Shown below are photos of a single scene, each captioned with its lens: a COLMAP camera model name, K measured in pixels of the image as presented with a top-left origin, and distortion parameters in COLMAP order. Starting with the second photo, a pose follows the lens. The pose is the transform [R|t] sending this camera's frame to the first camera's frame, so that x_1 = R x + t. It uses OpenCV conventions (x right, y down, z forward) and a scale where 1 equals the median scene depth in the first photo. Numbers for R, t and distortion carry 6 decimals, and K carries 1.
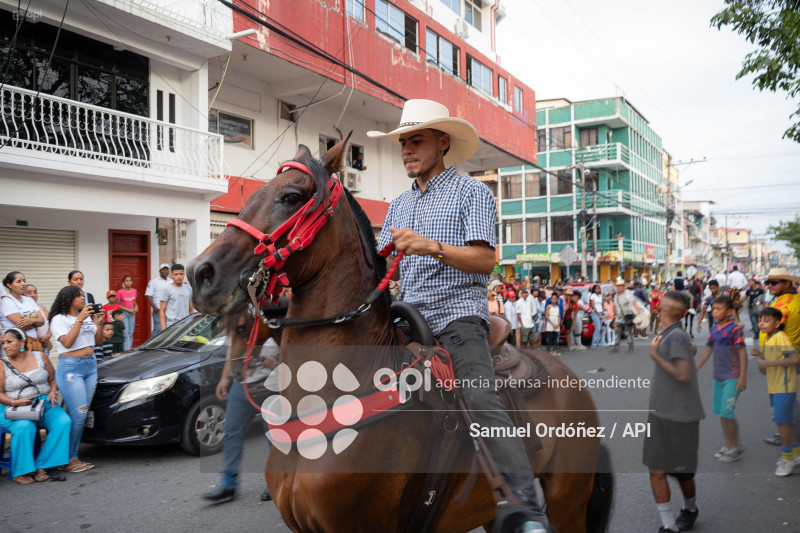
lens RADIAL K [[641.0, 0, 400.0], [0, 641.0, 266.5], [0, 0, 1]] dist [-0.000153, -0.004057]
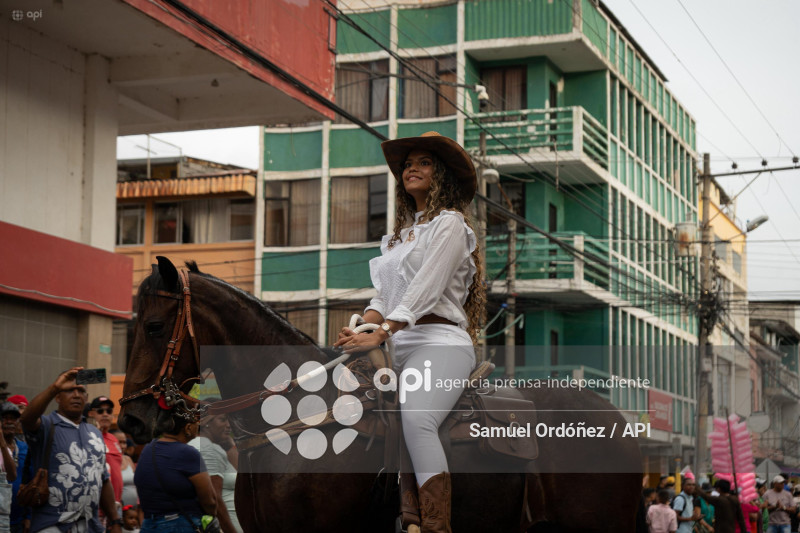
lens RADIAL K [[1680.8, 0, 400.0], [0, 1680.8, 266.5], [0, 0, 1]] dist [0.037989, 0.466124]
pose [[0.978378, 0.054026, 0.199643, 0.050966], [-0.029623, 0.991932, -0.123259, 0.020612], [-0.204692, 0.114680, 0.972085, 0.086668]]
